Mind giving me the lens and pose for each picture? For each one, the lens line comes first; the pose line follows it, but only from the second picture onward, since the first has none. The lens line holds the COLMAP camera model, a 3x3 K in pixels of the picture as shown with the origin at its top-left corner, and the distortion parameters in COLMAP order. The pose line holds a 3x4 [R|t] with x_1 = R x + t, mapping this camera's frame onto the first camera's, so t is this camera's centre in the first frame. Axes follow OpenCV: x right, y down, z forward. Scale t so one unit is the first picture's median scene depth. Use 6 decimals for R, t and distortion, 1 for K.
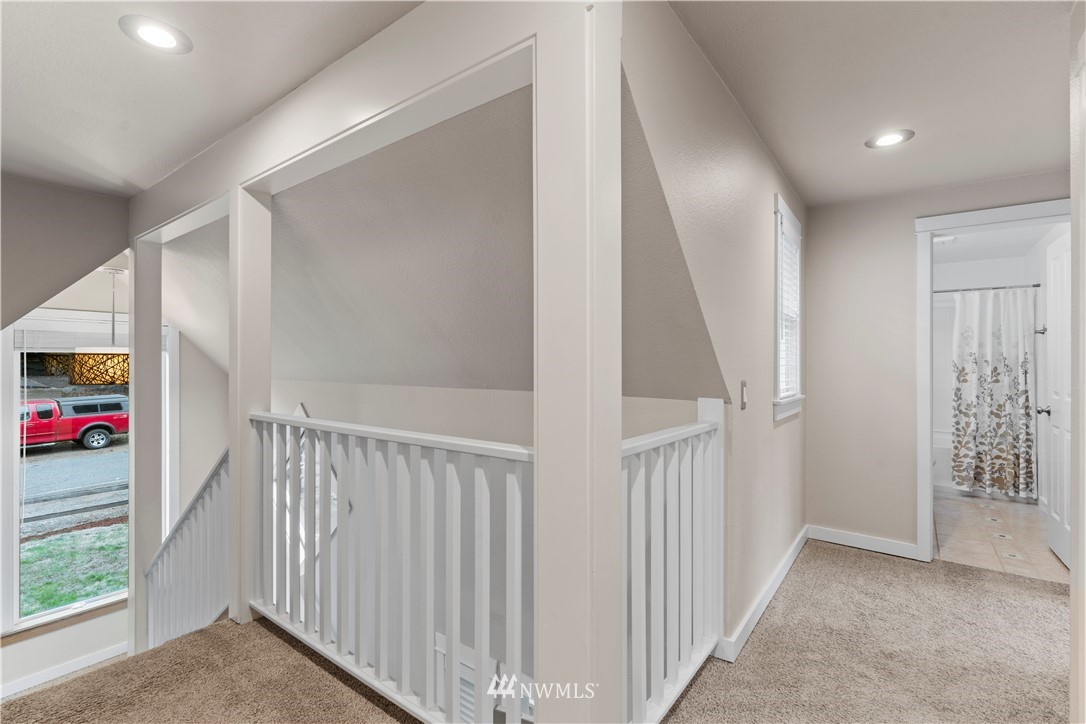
lens RADIAL K [[493.2, 0, 545.5], [0, 493.2, 357.8], [0, 0, 1]] dist [-0.008996, 0.003538]
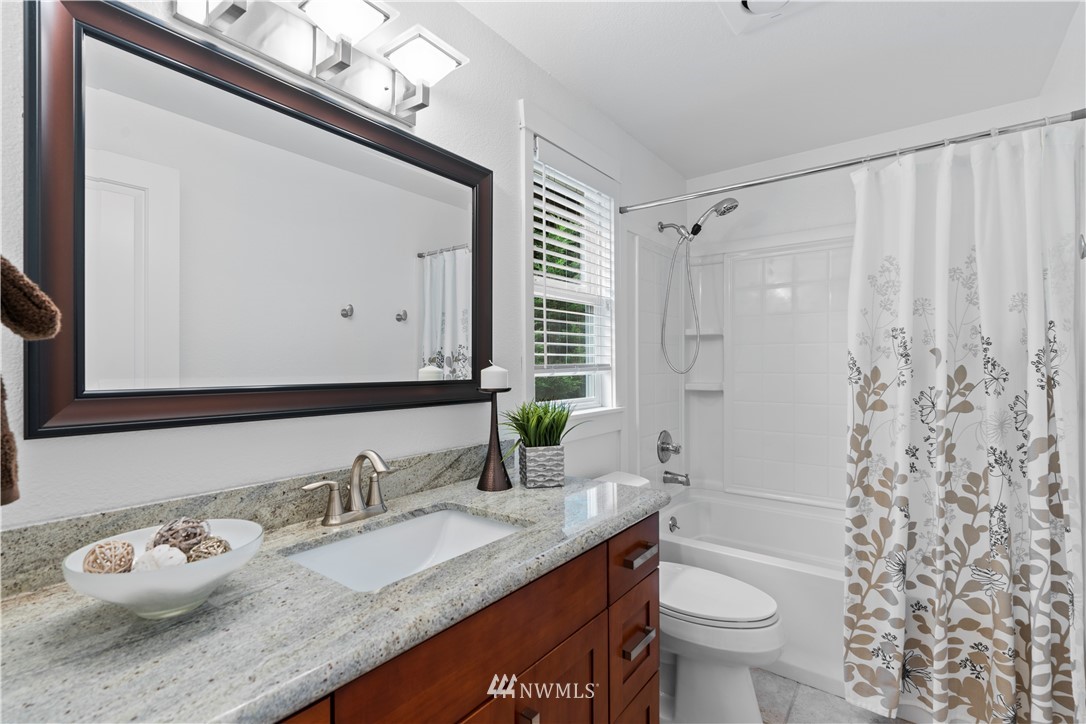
lens RADIAL K [[493.2, 0, 542.5], [0, 493.2, 366.7], [0, 0, 1]] dist [-0.008996, 0.003538]
pose [[0.999882, -0.011067, -0.010633, 0.622092], [0.011162, 0.999898, 0.008934, 0.011875], [0.010534, -0.009051, 0.999904, 0.646368]]
